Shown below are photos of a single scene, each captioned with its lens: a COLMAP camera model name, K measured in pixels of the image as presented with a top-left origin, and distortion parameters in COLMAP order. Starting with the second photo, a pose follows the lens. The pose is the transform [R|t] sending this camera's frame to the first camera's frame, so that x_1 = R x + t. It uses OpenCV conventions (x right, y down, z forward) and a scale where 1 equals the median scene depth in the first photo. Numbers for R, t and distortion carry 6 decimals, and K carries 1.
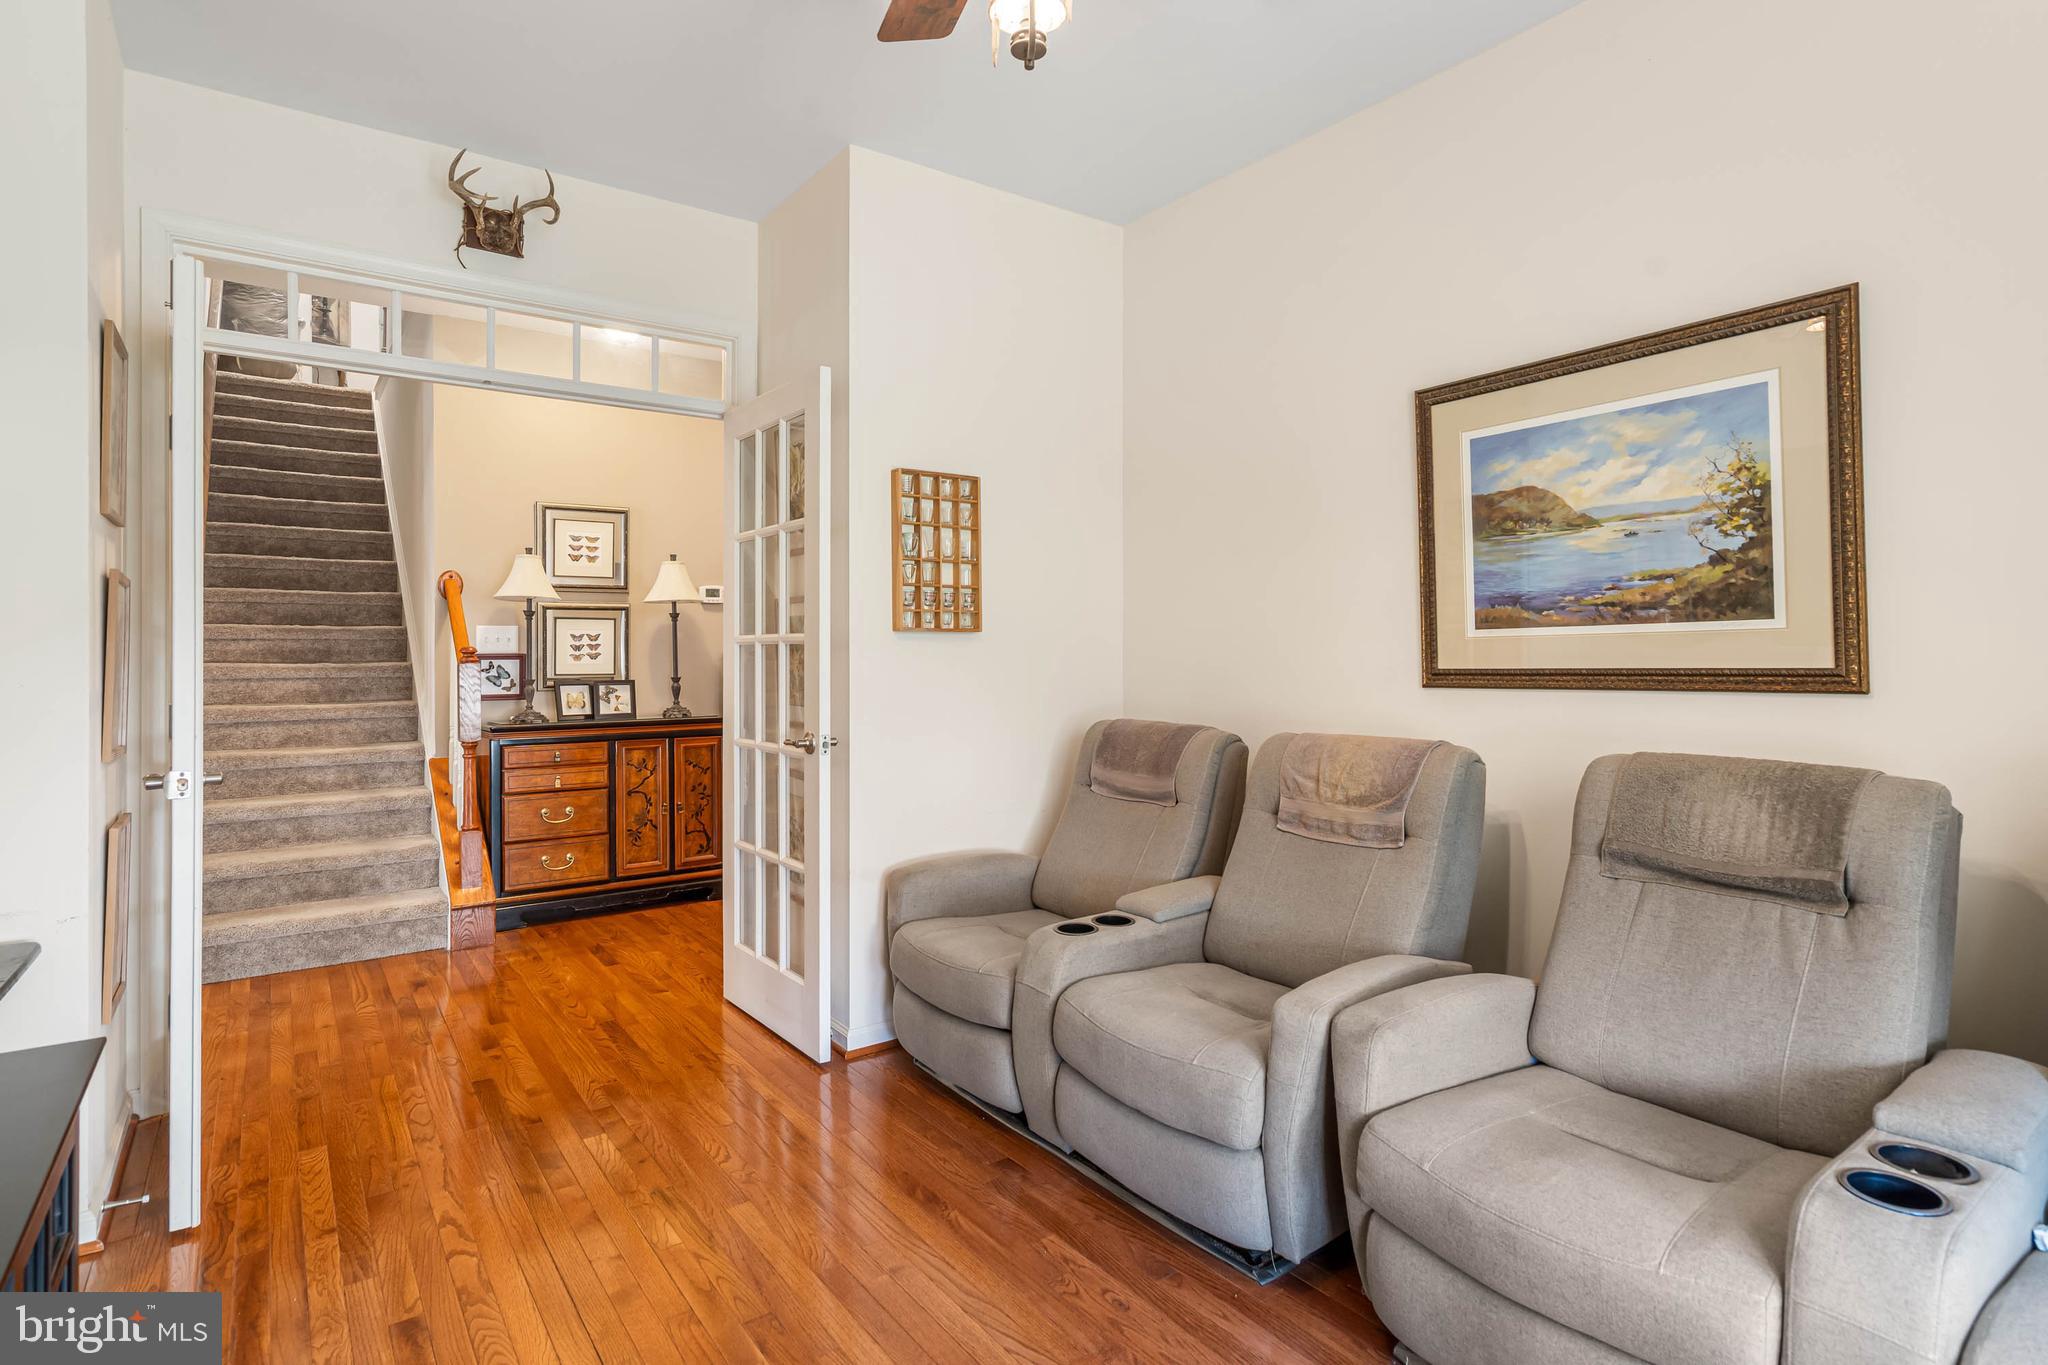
lens RADIAL K [[1046.6, 0, 1024.1], [0, 1046.6, 674.1], [0, 0, 1]] dist [-0.000915, -0.000117]
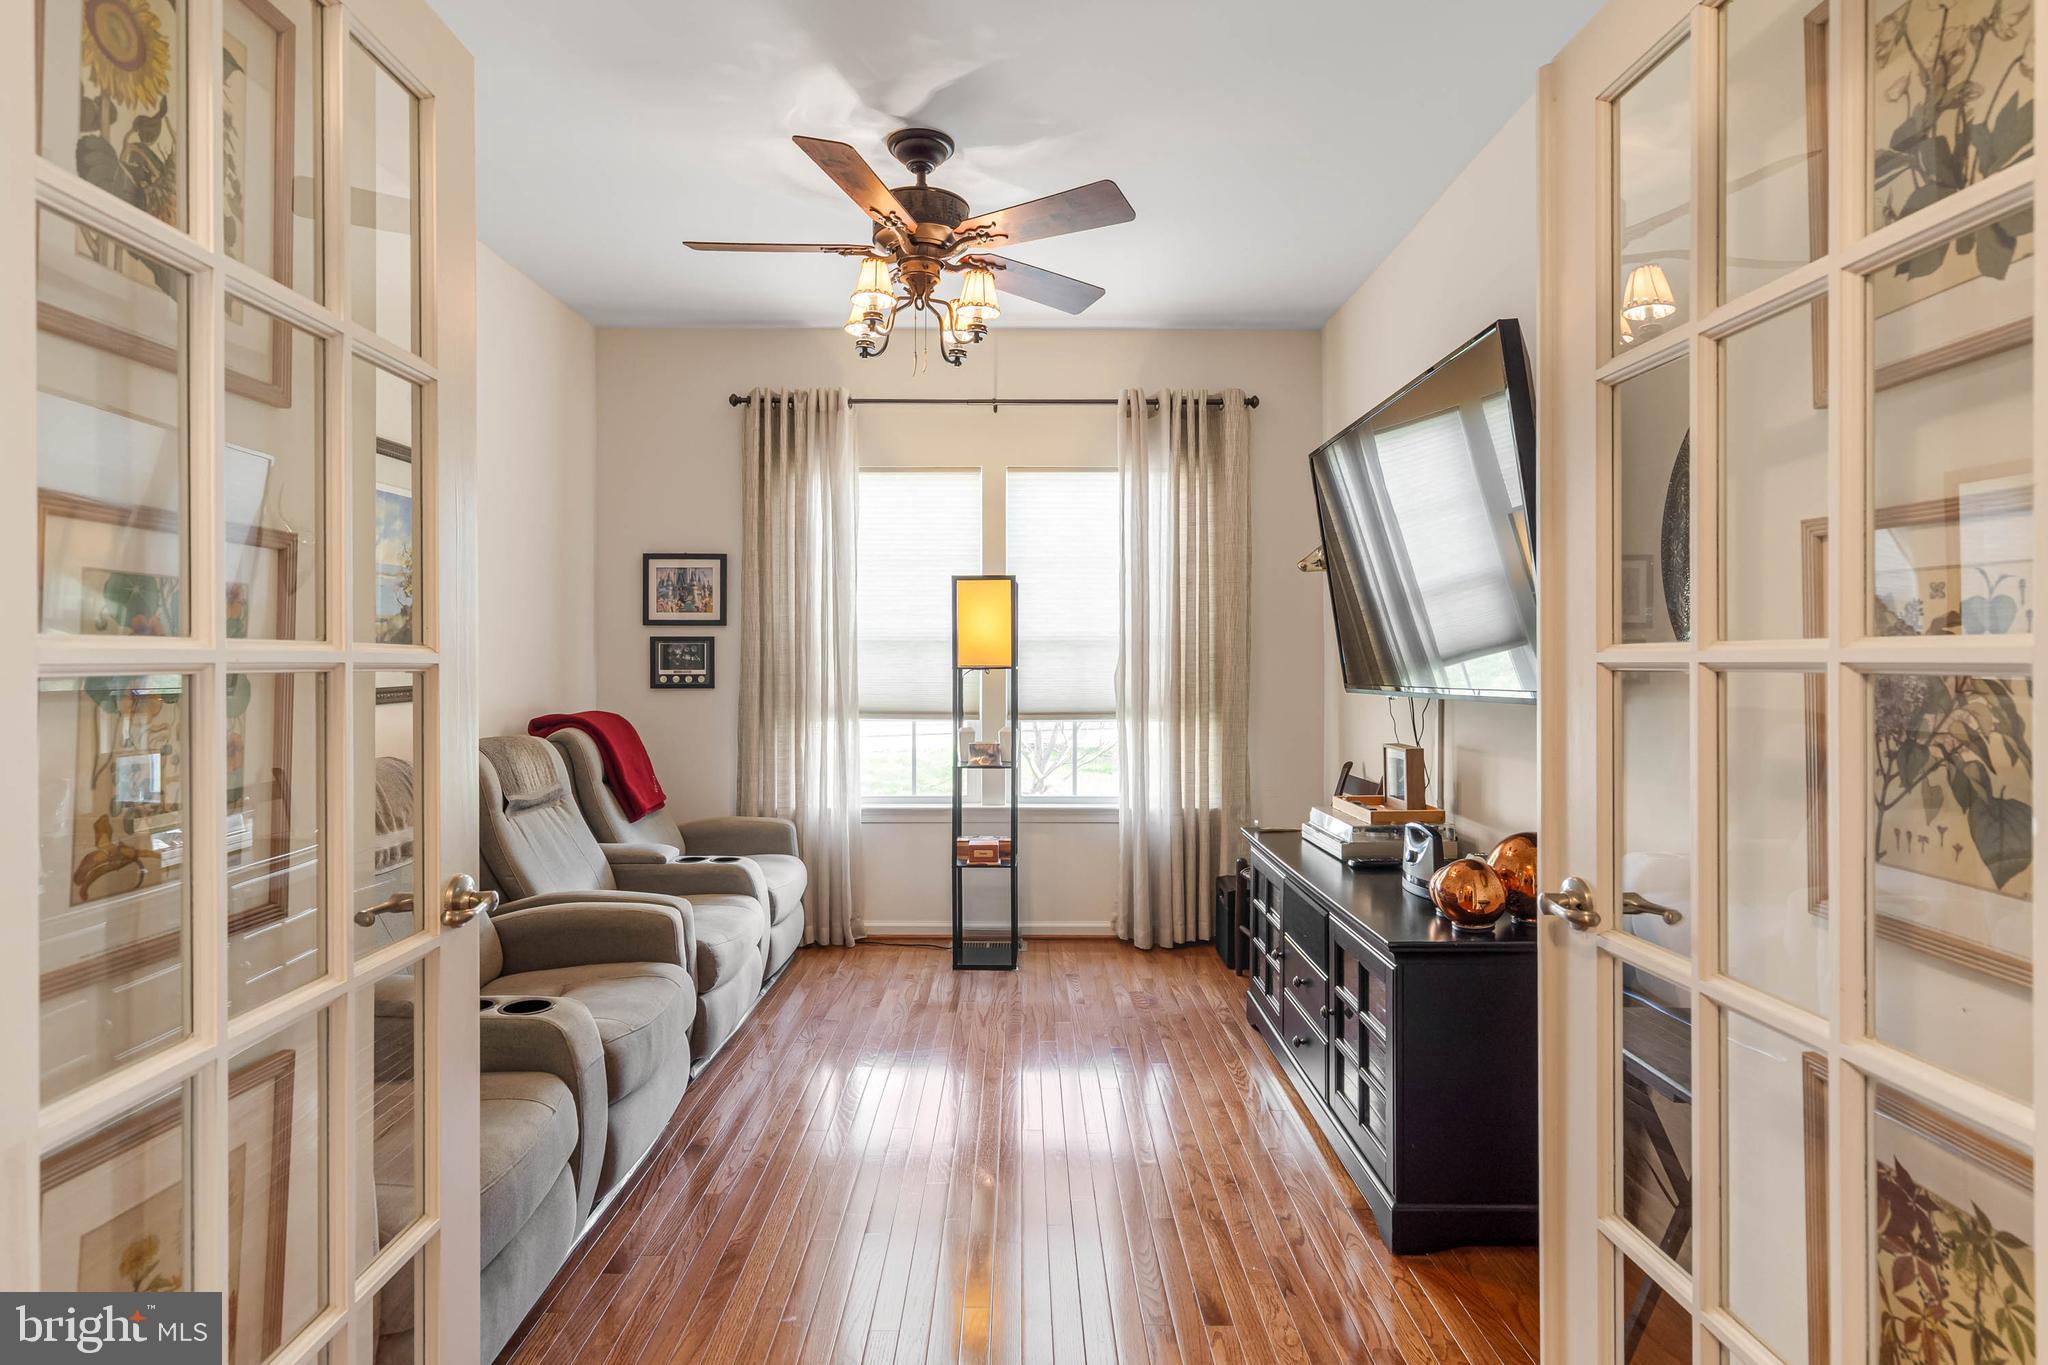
lens RADIAL K [[1046.6, 0, 1025.2], [0, 1046.6, 670.4], [0, 0, 1]] dist [-0.000915, -0.000117]
pose [[-0.811286, -0.001495, 0.584648, -0.897967], [-0.001845, 0.999998, -0.000004, -0.029949], [-0.584647, -0.001082, -0.811287, 1.688552]]
